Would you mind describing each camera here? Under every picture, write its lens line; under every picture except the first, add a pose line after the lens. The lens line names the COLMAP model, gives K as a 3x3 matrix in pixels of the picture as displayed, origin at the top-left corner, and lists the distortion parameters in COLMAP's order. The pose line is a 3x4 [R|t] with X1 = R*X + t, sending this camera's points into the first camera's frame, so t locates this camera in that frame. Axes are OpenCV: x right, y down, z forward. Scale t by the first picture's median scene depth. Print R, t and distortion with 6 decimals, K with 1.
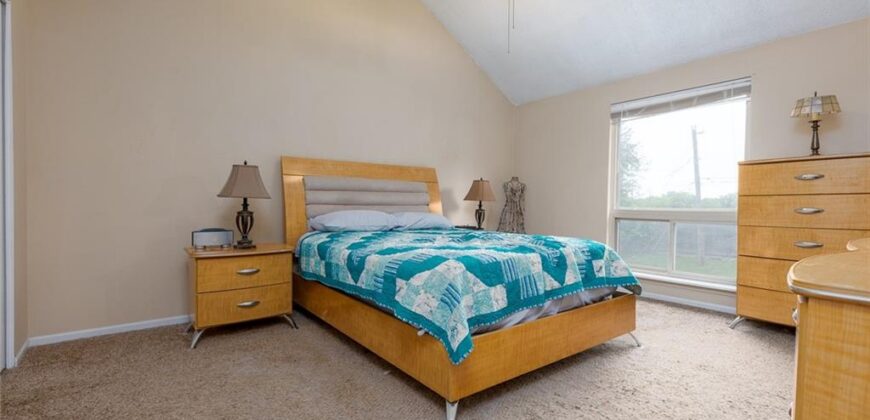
lens RADIAL K [[385.0, 0, 440.1], [0, 385.0, 211.2], [0, 0, 1]] dist [0.000410, 0.000315]
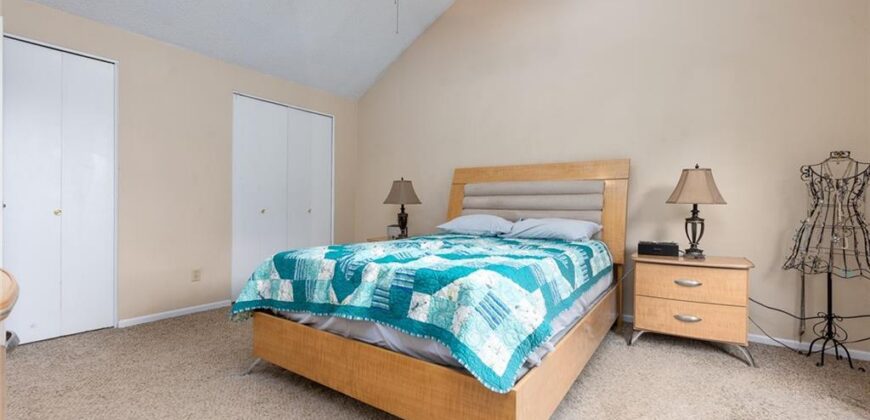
lens RADIAL K [[373.5, 0, 430.4], [0, 373.5, 210.5], [0, 0, 1]] dist [-0.000729, -0.000327]
pose [[0.301817, 0.001948, -0.953364, 0.821442], [-0.020443, 0.999781, -0.004429, -0.007292], [0.953147, 0.020826, 0.301791, 0.668768]]
